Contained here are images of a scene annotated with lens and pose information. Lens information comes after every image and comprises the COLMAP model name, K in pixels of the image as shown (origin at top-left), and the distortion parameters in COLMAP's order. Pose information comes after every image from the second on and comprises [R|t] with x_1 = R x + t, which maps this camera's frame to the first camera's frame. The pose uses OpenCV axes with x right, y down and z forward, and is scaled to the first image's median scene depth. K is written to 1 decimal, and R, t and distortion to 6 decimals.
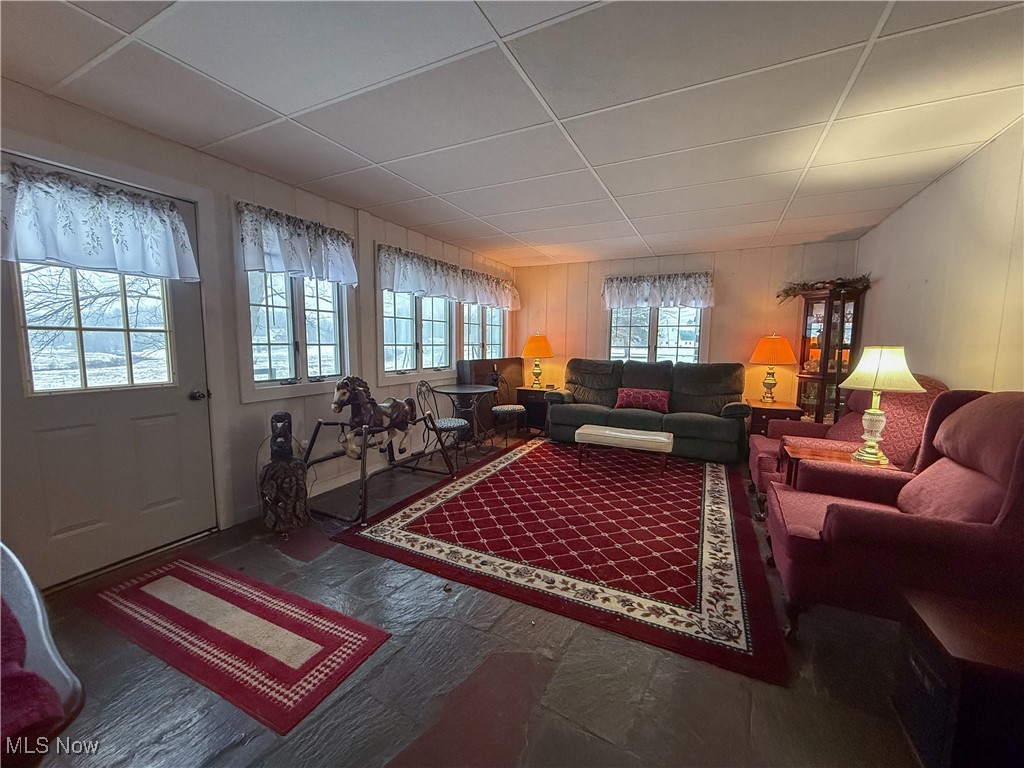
lens RADIAL K [[407.3, 0, 511.4], [0, 407.3, 385.2], [0, 0, 1]] dist [-0.001471, 0.000423]
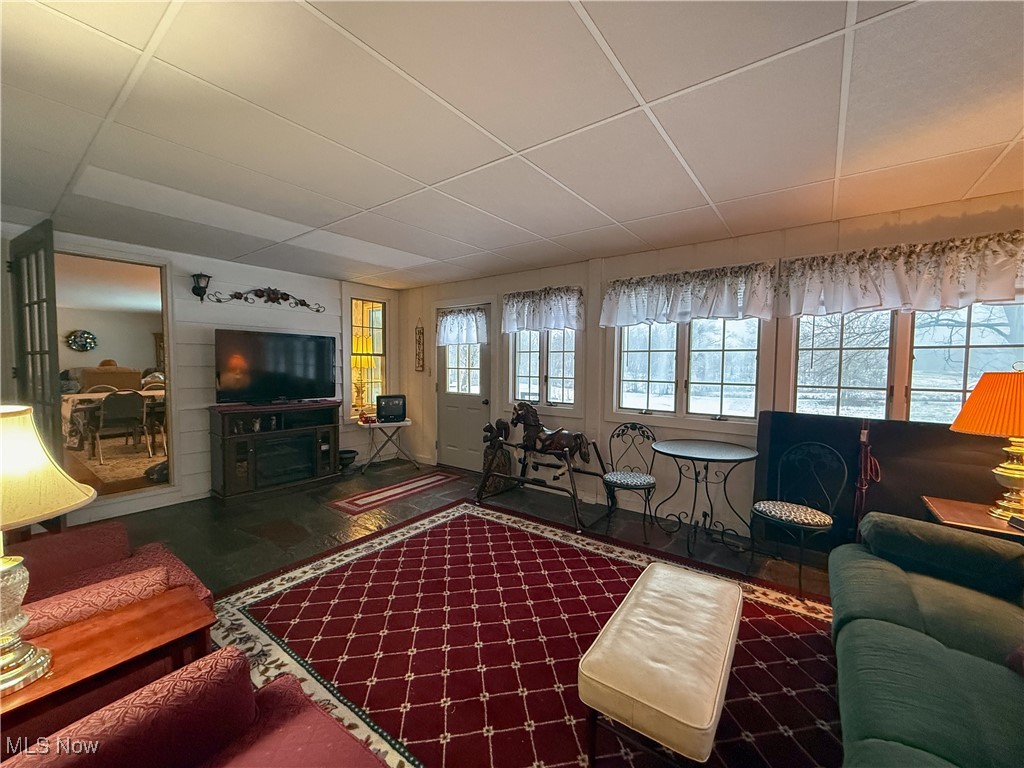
lens RADIAL K [[407.3, 0, 510.0], [0, 407.3, 384.0], [0, 0, 1]] dist [-0.001471, 0.000423]
pose [[-0.181368, 0.036582, -0.982735, 1.156033], [-0.113958, 0.991794, 0.057950, -0.193489], [0.976790, 0.122501, -0.175711, 1.507446]]
